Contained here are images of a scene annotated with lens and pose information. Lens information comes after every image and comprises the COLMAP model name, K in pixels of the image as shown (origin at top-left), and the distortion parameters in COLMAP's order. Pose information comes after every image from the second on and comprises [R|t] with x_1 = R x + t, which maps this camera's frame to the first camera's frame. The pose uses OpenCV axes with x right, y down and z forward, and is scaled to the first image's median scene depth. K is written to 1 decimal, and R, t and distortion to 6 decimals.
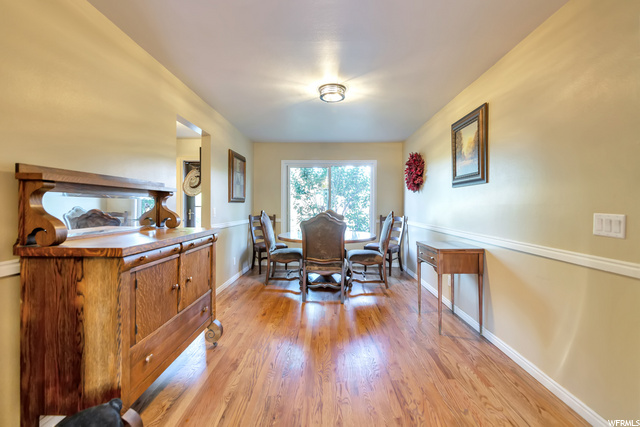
lens RADIAL K [[292.0, 0, 322.0], [0, 292.0, 208.7], [0, 0, 1]] dist [-0.002811, 0.001706]
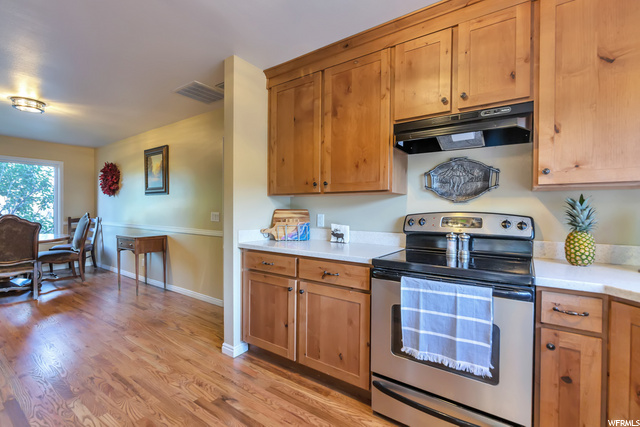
lens RADIAL K [[292.0, 0, 320.6], [0, 292.0, 211.8], [0, 0, 1]] dist [-0.002811, 0.001706]
pose [[0.567273, -0.007497, 0.823496, -0.216518], [0.004025, 0.999972, 0.006331, 0.001447], [-0.823520, -0.000277, 0.567287, -0.461840]]
